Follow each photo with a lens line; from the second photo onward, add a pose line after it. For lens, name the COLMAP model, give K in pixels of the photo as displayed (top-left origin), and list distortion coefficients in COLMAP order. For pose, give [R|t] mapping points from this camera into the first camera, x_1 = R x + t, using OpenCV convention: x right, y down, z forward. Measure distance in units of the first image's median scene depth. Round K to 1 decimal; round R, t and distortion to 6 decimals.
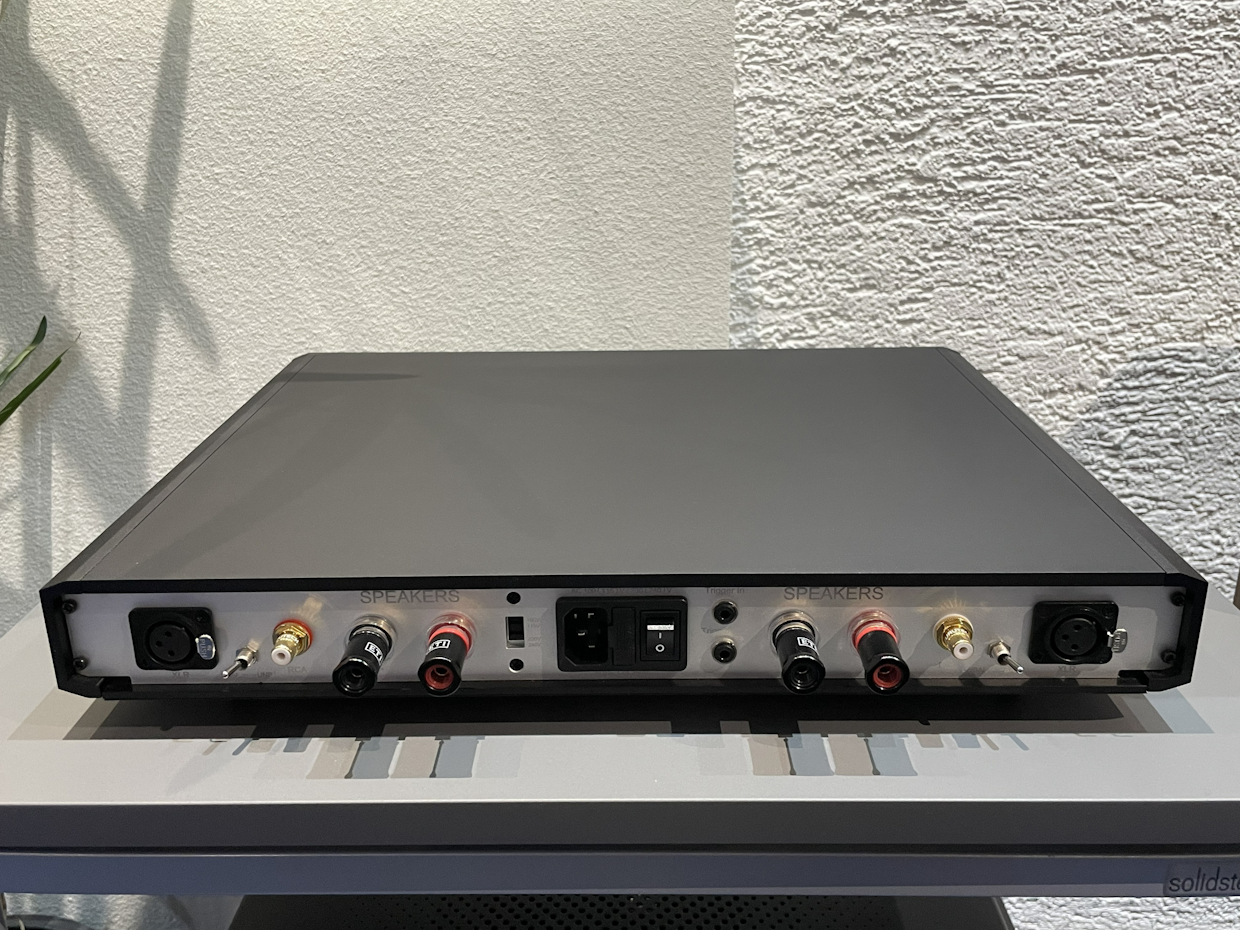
lens RADIAL K [[1112.3, 0, 618.4], [0, 1112.3, 456.6], [0, 0, 1]] dist [0.041526, -0.045921]
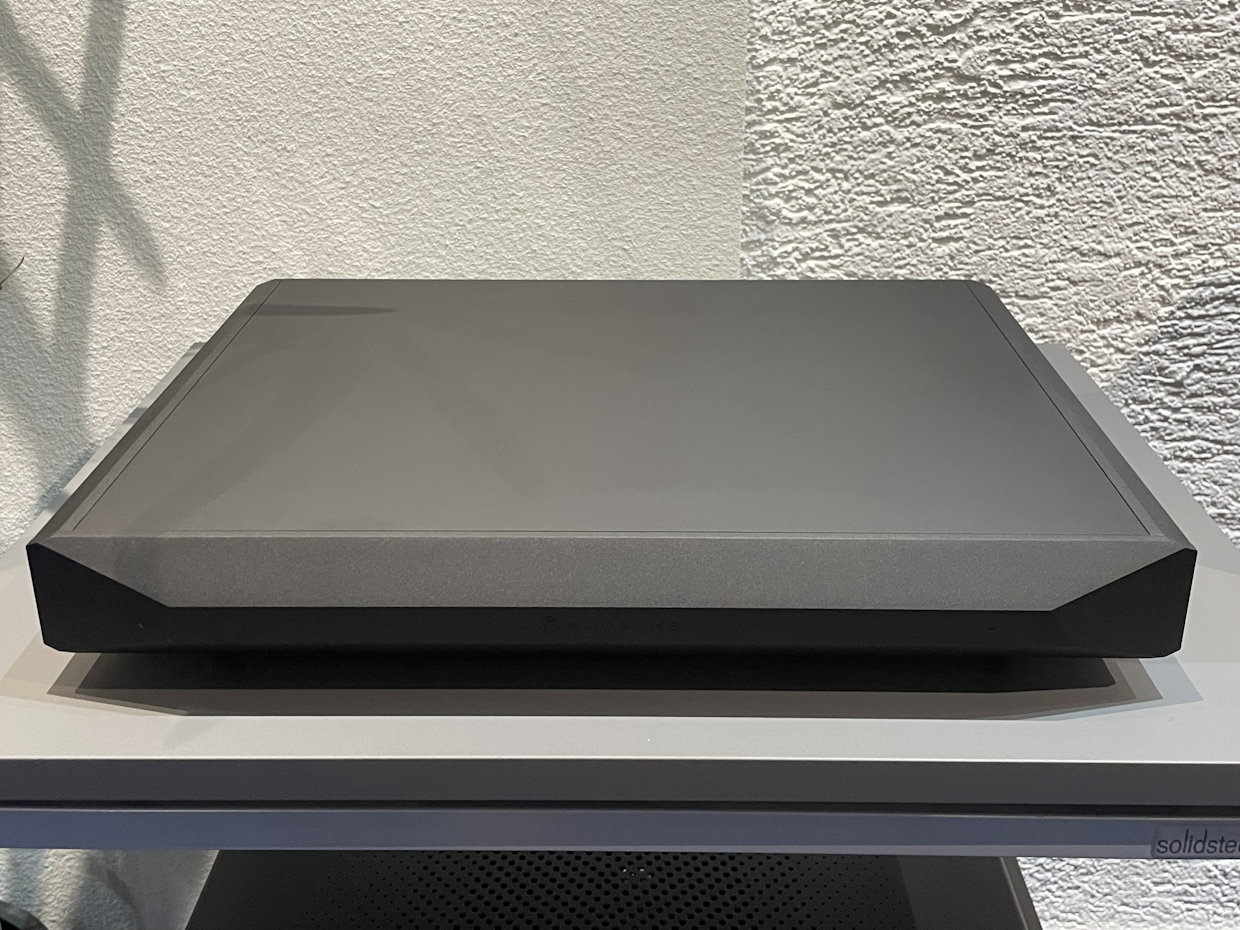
lens RADIAL K [[1400.1, 0, 622.2], [0, 1400.1, 468.2], [0, 0, 1]] dist [0.027010, 0.000000]
pose [[0.999940, 0.008271, 0.007223, -0.001130], [-0.008770, 0.997363, 0.072047, -0.019938], [-0.006608, -0.072106, 0.997375, -0.118842]]
